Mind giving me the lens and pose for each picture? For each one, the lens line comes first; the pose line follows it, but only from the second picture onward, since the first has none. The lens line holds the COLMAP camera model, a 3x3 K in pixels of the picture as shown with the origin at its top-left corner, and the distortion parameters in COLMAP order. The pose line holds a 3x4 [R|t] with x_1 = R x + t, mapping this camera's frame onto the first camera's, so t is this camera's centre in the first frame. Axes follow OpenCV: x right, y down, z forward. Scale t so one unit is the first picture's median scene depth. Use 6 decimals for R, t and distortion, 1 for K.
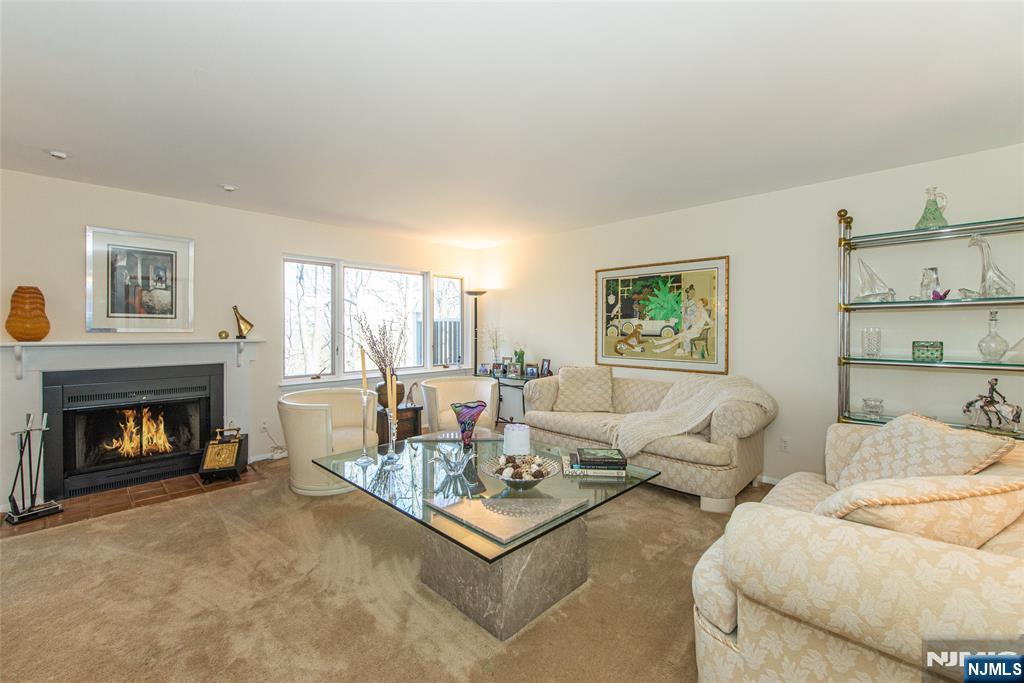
lens RADIAL K [[434.3, 0, 517.5], [0, 434.3, 330.4], [0, 0, 1]] dist [0.013438, -0.002947]
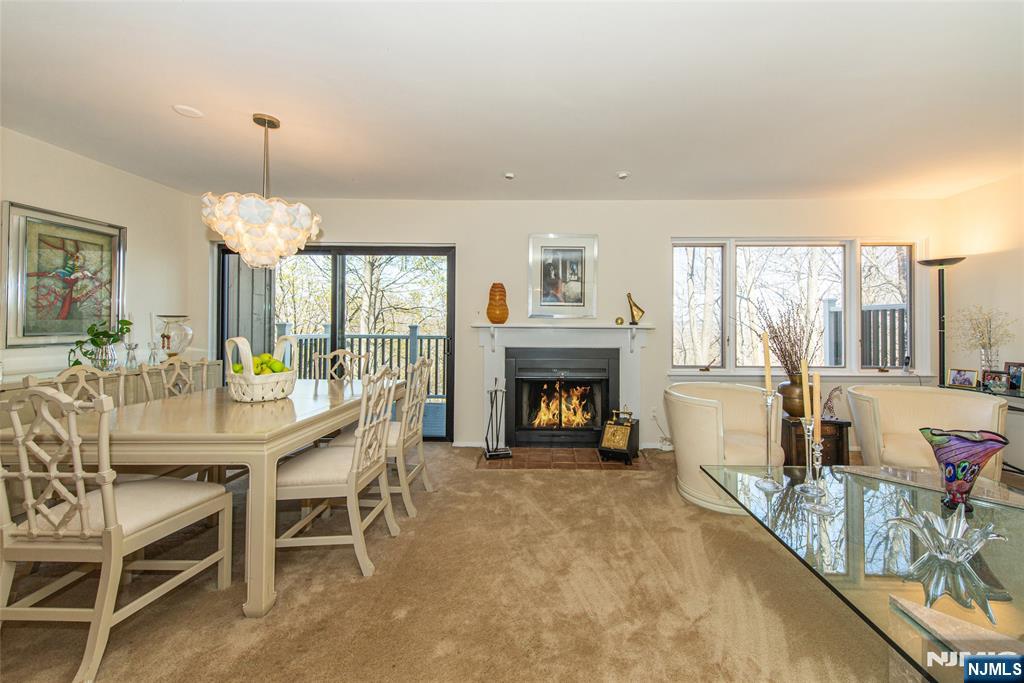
lens RADIAL K [[412.8, 0, 544.3], [0, 412.8, 321.0], [0, 0, 1]] dist [0.016336, -0.001214]
pose [[0.693274, -0.006829, -0.720642, -0.079680], [-0.009245, 0.999789, -0.018368, 0.029476], [0.720615, 0.019396, 0.693064, 0.176252]]
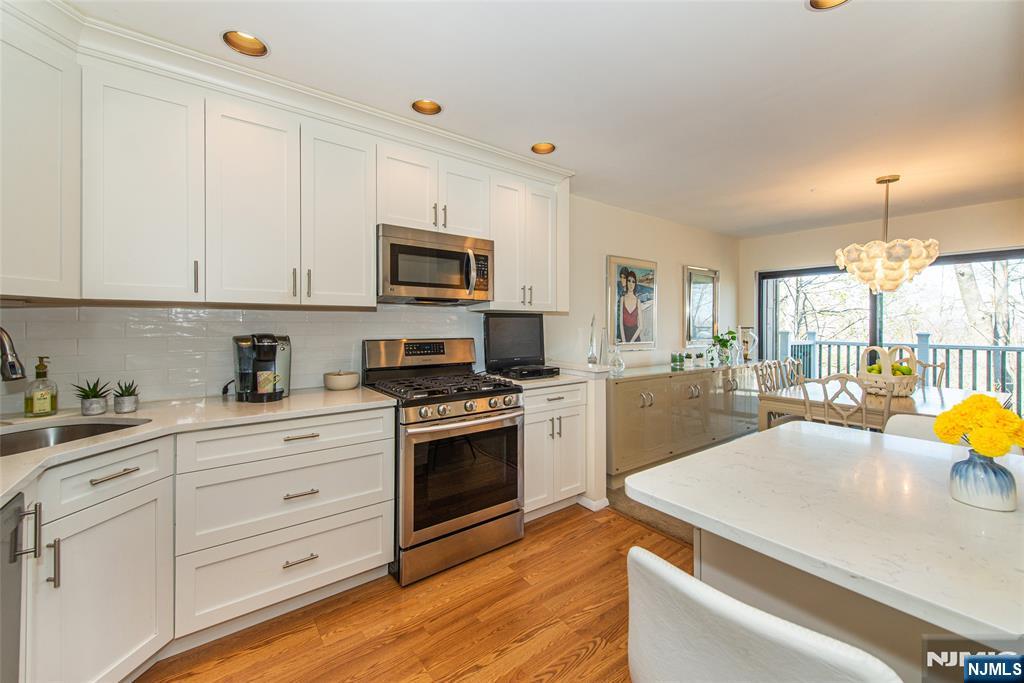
lens RADIAL K [[412.8, 0, 511.7], [0, 412.8, 328.6], [0, 0, 1]] dist [0.016336, -0.001214]
pose [[-0.143747, 0.003227, -0.989609, 0.090958], [-0.011069, 0.999927, 0.004868, 0.014156], [0.989553, 0.011654, -0.143701, -0.297177]]
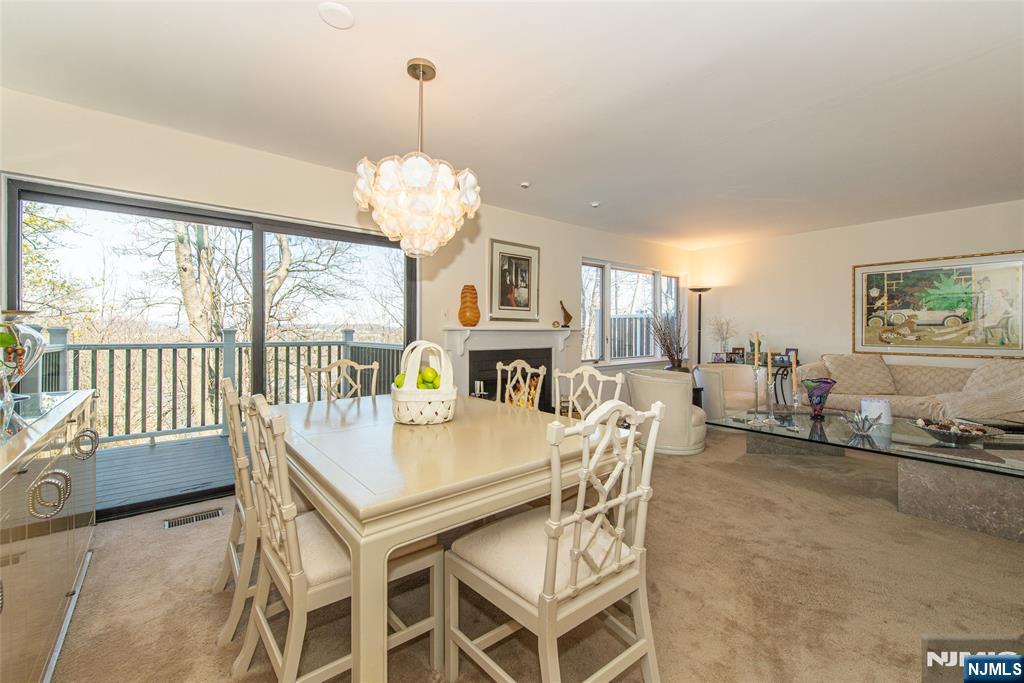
lens RADIAL K [[412.8, 0, 506.0], [0, 412.8, 327.2], [0, 0, 1]] dist [0.016336, -0.001214]
pose [[0.993179, -0.002358, -0.116573, -0.665439], [0.000832, 0.999913, -0.013137, 0.032675], [0.116594, 0.012950, 0.993095, -0.164779]]
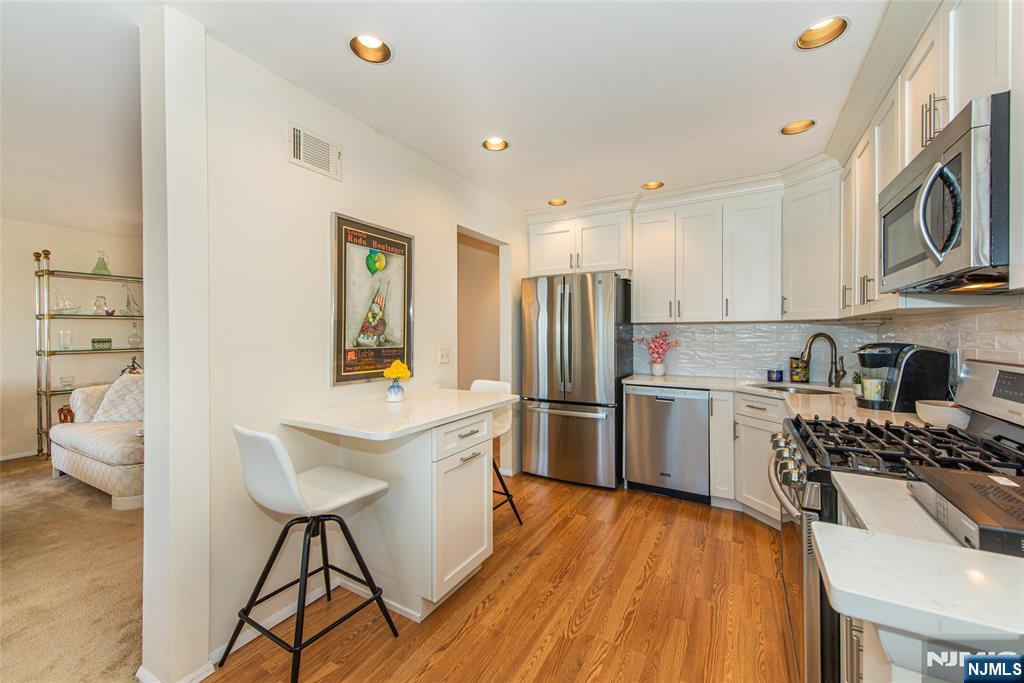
lens RADIAL K [[412.8, 0, 509.9], [0, 412.8, 330.9], [0, 0, 1]] dist [0.016336, -0.001214]
pose [[-0.251521, 0.000875, 0.967852, -0.725371], [0.010859, 0.999939, 0.001918, 0.006264], [-0.967791, 0.010993, -0.251515, -0.102609]]
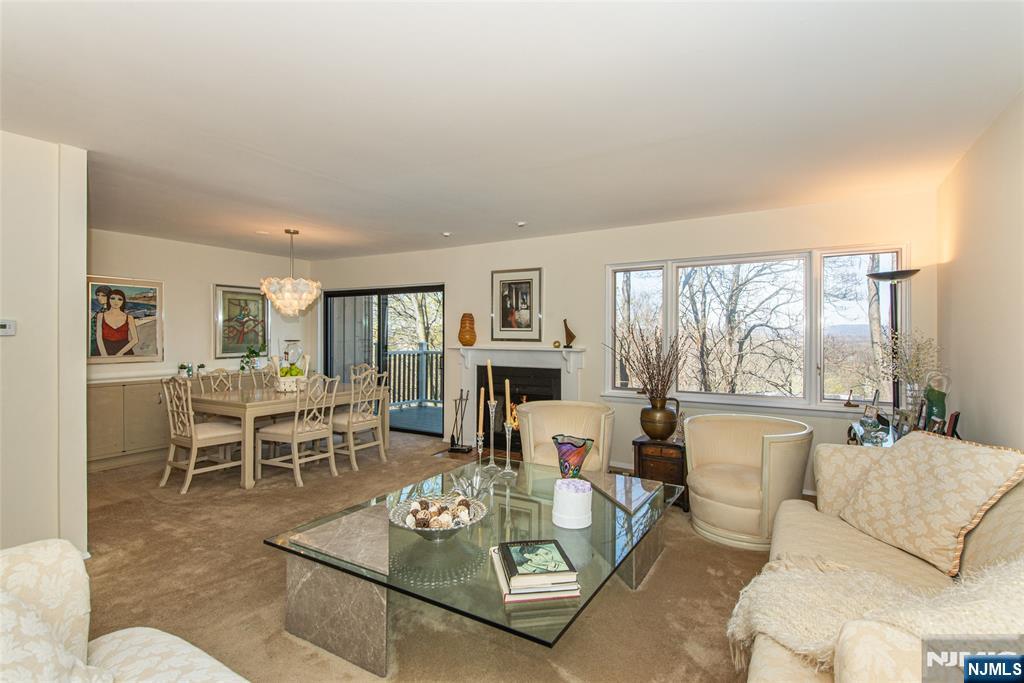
lens RADIAL K [[497.4, 0, 513.6], [0, 497.4, 328.2], [0, 0, 1]] dist [-0.001884, -0.001316]
pose [[0.242855, -0.015804, -0.969934, 0.581804], [-0.008801, 0.999790, -0.018494, -0.007536], [0.970023, 0.013027, 0.242665, 0.553017]]
